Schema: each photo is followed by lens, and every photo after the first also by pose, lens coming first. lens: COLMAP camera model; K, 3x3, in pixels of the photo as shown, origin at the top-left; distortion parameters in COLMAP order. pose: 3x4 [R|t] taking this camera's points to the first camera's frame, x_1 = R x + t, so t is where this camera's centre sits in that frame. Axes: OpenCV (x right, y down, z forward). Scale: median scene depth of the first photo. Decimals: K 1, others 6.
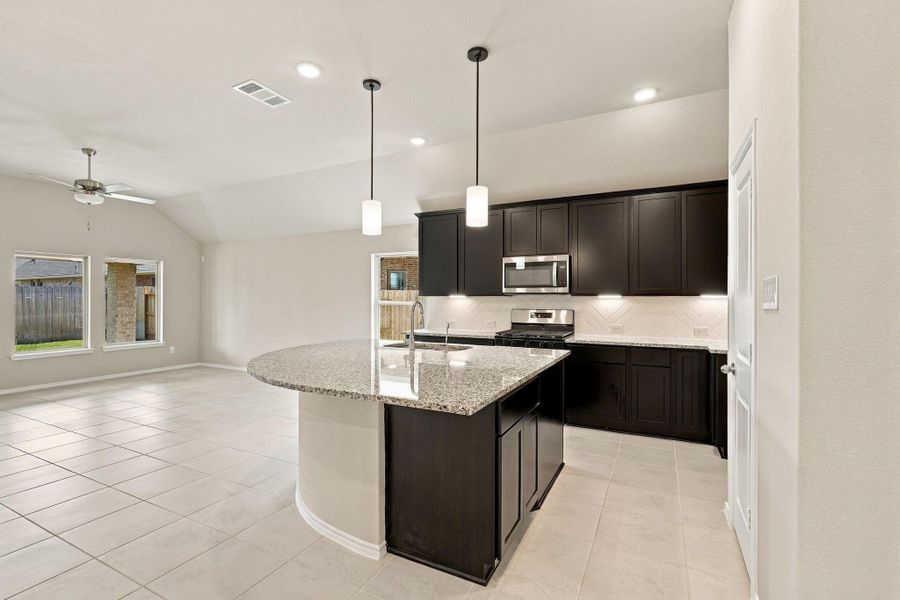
lens RADIAL K [[397.1, 0, 453.1], [0, 397.1, 291.3], [0, 0, 1]] dist [-0.001022, -0.000077]
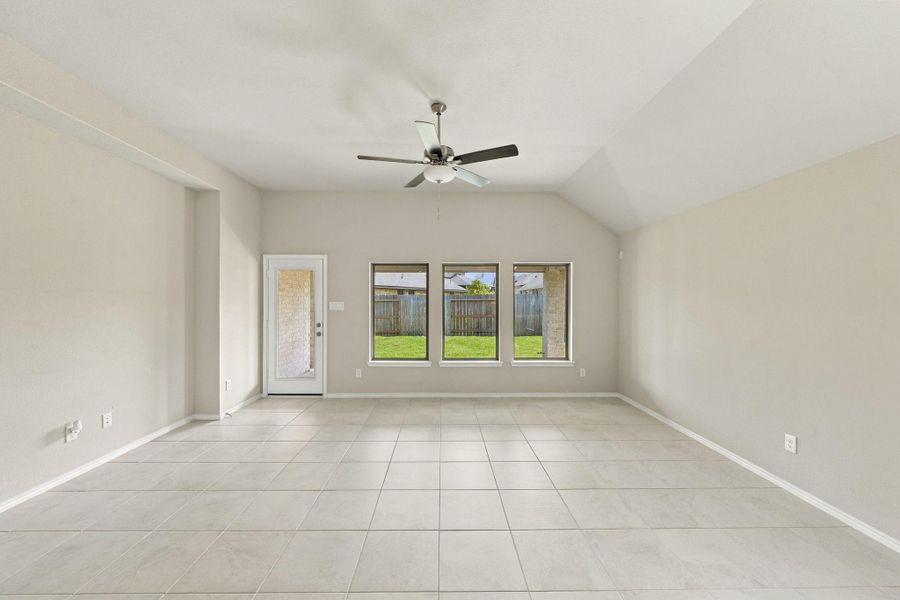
lens RADIAL K [[338.5, 0, 448.5], [0, 338.5, 299.6], [0, 0, 1]] dist [-0.000535, -0.000034]
pose [[0.454795, 0.001398, -0.890595, -0.257674], [0.009730, 0.999931, 0.006538, -0.006302], [0.890543, -0.011639, 0.454750, 0.519426]]
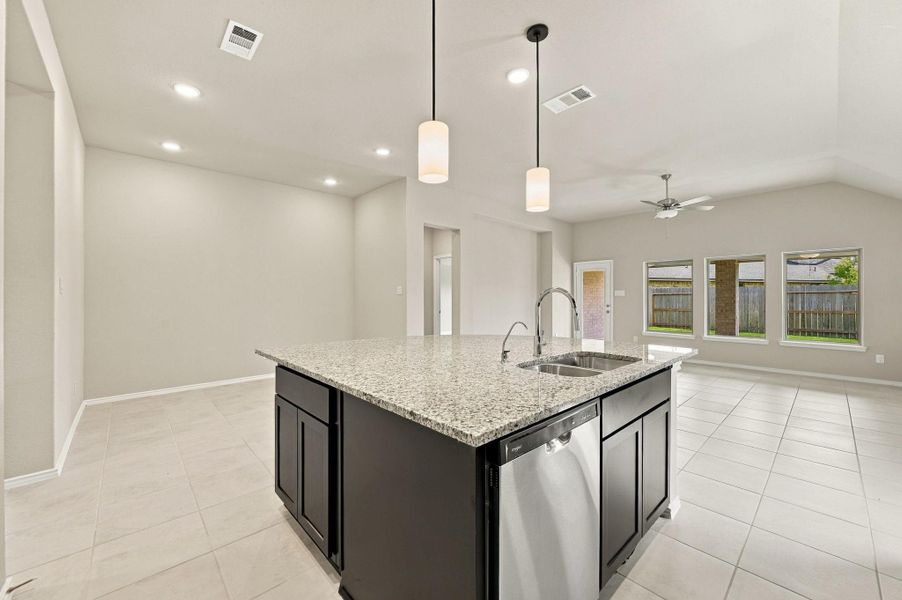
lens RADIAL K [[351.3, 0, 449.2], [0, 351.3, 293.4], [0, 0, 1]] dist [-0.000390, -0.000018]
pose [[-0.356745, -0.006272, -0.934181, 0.269853], [0.013012, 0.999847, -0.011682, 0.018744], [0.934111, -0.016323, -0.356609, 0.528019]]
